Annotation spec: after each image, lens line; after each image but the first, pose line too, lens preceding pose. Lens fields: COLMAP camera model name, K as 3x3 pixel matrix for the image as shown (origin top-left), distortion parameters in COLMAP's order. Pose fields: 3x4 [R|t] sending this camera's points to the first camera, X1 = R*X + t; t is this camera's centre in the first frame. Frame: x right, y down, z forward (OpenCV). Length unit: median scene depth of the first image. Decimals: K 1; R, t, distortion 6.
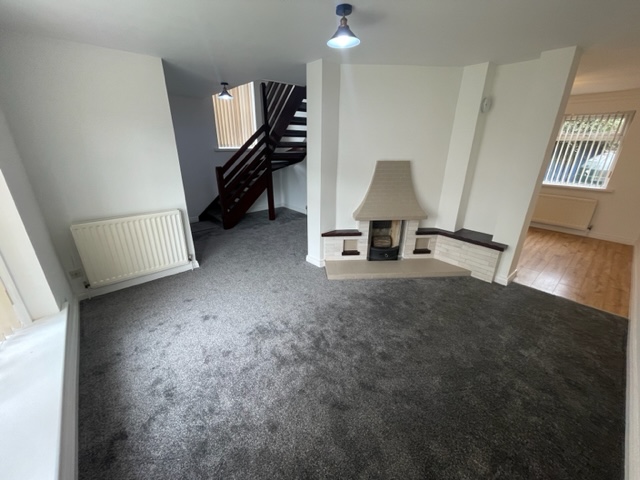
lens RADIAL K [[257.8, 0, 323.6], [0, 257.8, 242.0], [0, 0, 1]] dist [-0.001059, 0.000065]
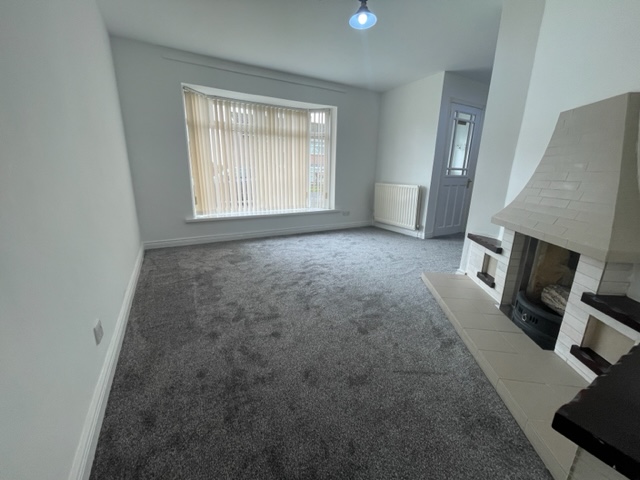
lens RADIAL K [[257.8, 0, 320.3], [0, 257.8, 241.6], [0, 0, 1]] dist [-0.001059, 0.000065]
pose [[-0.243272, 0.230305, -0.942220, 0.758469], [-0.349729, 0.885235, 0.306673, -0.083834], [0.904715, 0.404126, -0.134809, 0.716605]]
